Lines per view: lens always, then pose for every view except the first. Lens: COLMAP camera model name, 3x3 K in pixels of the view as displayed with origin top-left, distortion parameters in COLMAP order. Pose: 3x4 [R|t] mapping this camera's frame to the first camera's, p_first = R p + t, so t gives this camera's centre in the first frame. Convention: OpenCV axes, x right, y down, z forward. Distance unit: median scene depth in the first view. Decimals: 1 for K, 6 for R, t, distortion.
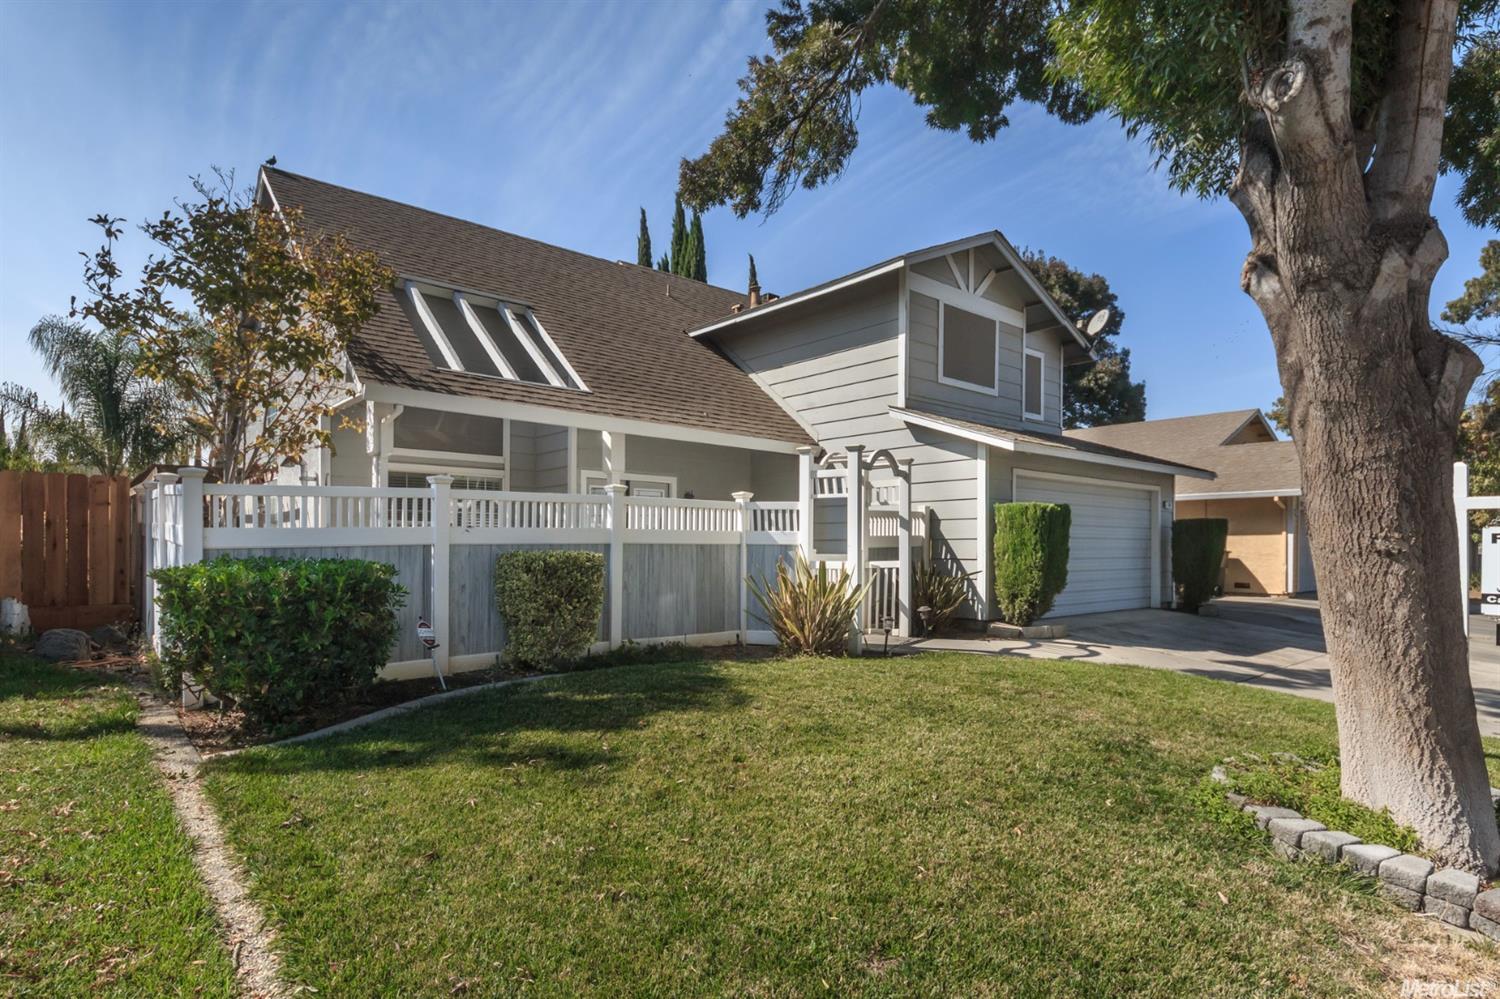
lens RADIAL K [[781.8, 0, 750.0], [0, 781.8, 499.5], [0, 0, 1]] dist [-0.000783, -0.000114]
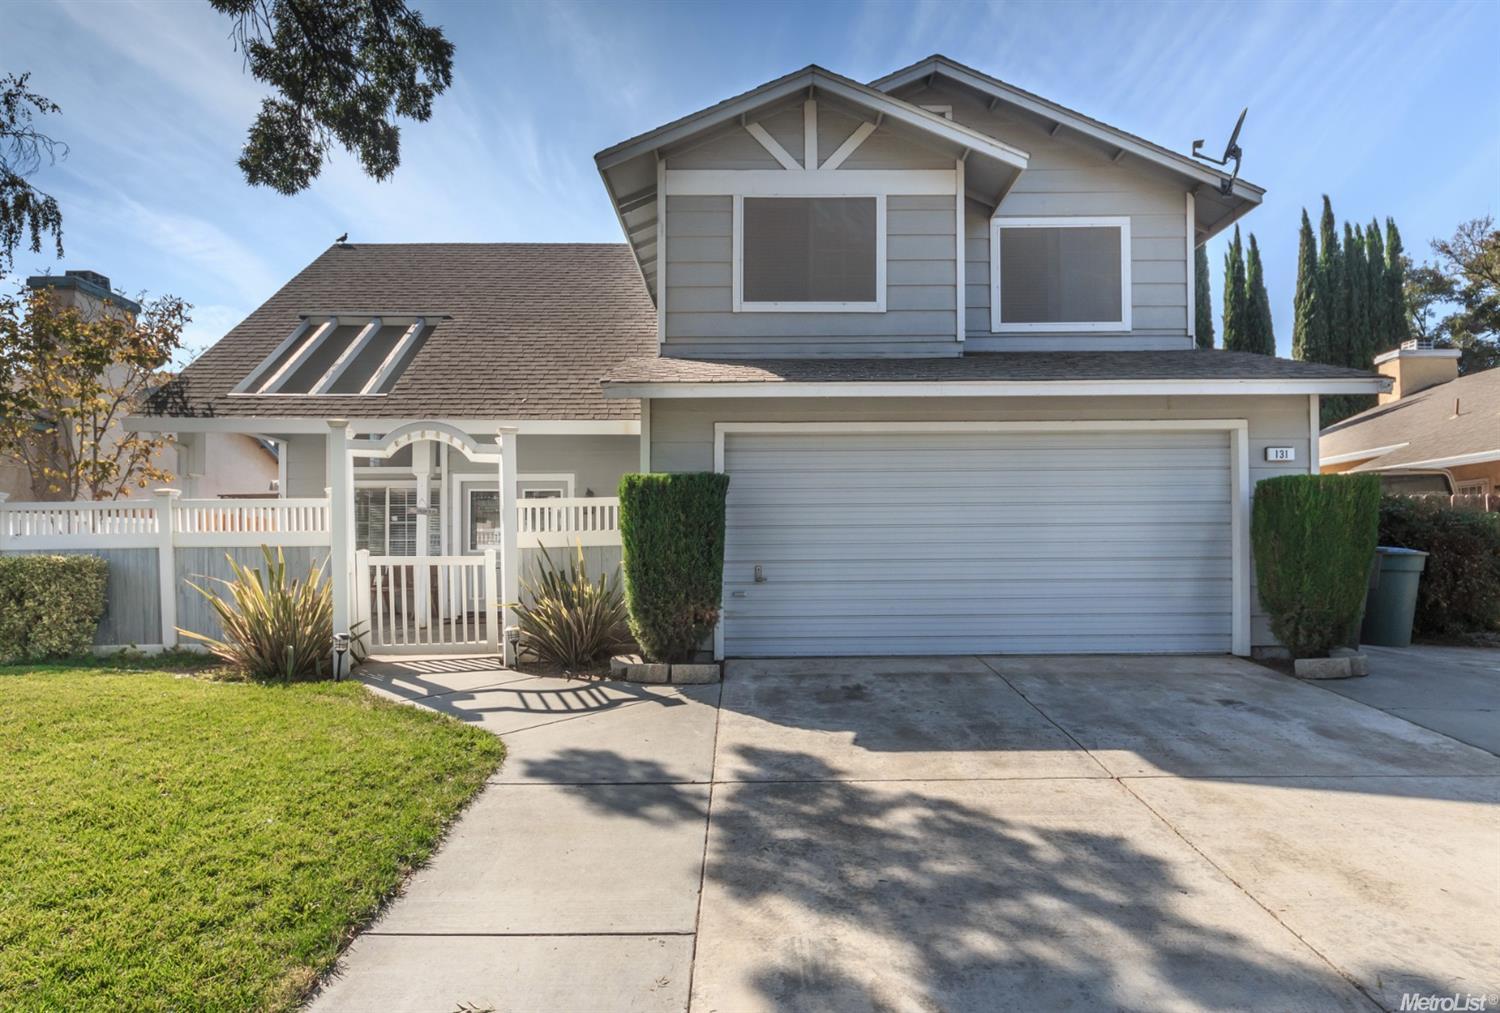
lens RADIAL K [[830.0, 0, 750.0], [0, 830.0, 506.5], [0, 0, 1]] dist [0.002499, 0.000577]
pose [[0.769512, -0.049944, -0.636677, 0.716916], [0.048916, 0.998618, -0.019215, 0.040067], [0.636757, -0.016357, 0.770891, 0.429925]]
